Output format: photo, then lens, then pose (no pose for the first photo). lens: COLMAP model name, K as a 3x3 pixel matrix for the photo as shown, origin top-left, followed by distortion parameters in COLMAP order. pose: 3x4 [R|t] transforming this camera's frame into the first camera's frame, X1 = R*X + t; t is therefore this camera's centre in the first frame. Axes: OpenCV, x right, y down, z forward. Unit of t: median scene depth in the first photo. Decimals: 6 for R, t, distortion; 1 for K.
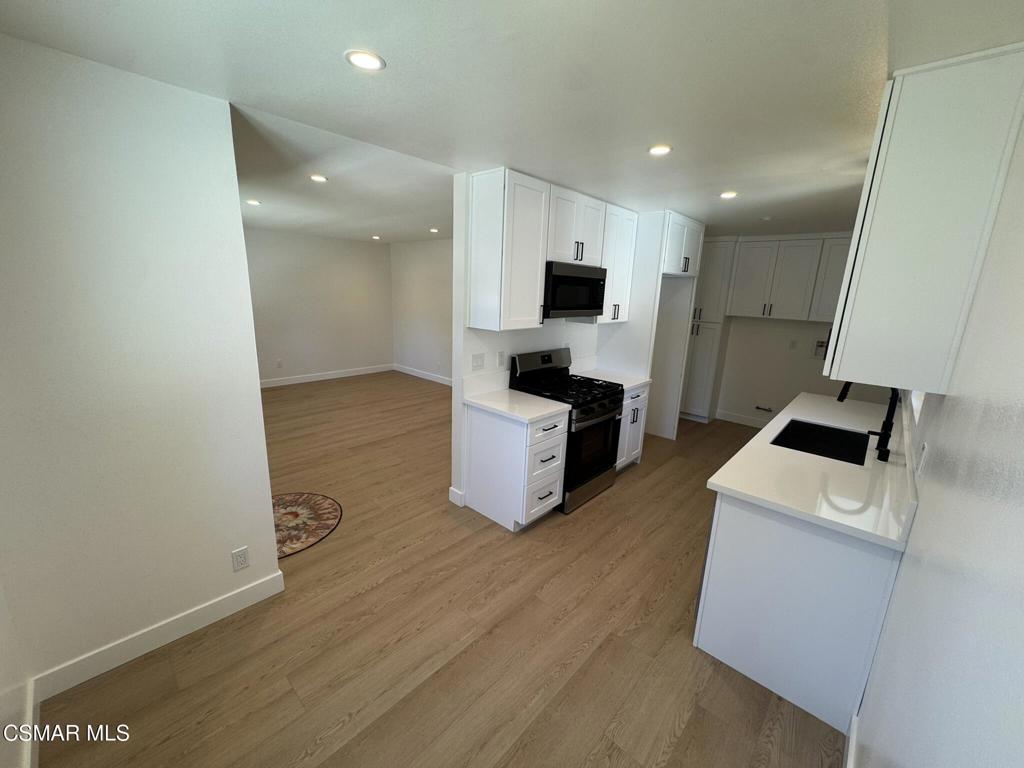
lens RADIAL K [[409.8, 0, 512.0], [0, 409.8, 384.0], [0, 0, 1]] dist [-0.002770, 0.000058]
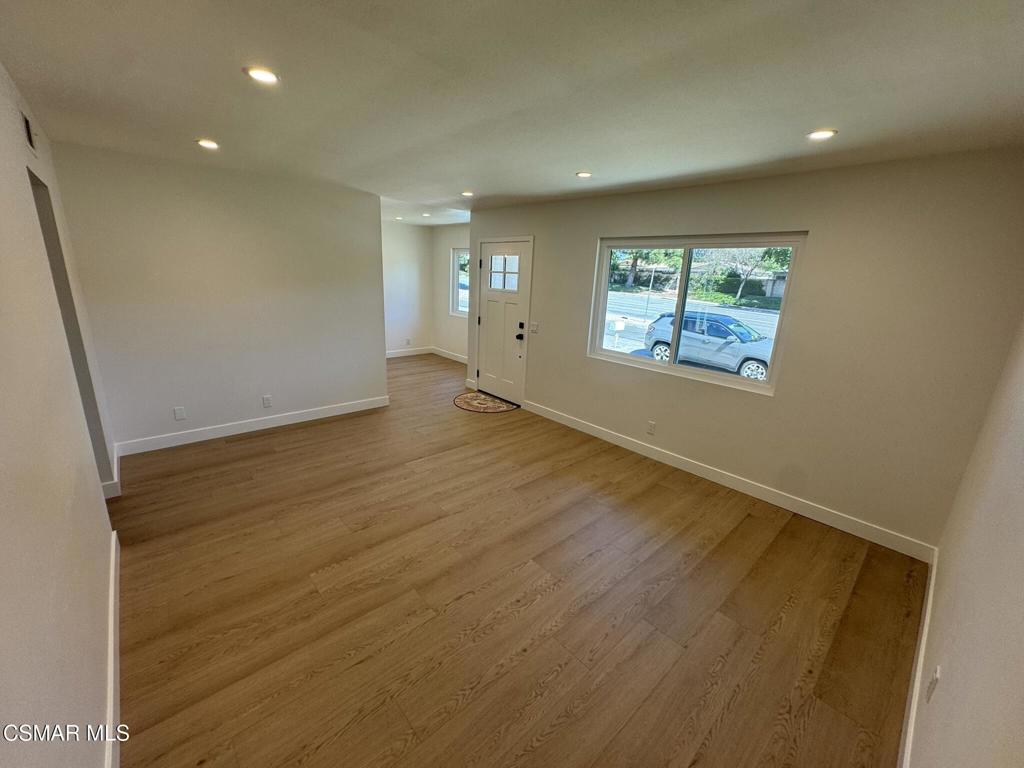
lens RADIAL K [[409.8, 0, 512.0], [0, 409.8, 384.0], [0, 0, 1]] dist [-0.002770, 0.000058]
pose [[-0.993077, -0.100166, 0.061365, -0.661816], [-0.058872, 0.876441, 0.477897, -0.519734], [-0.101652, 0.470975, -0.876270, 2.148635]]
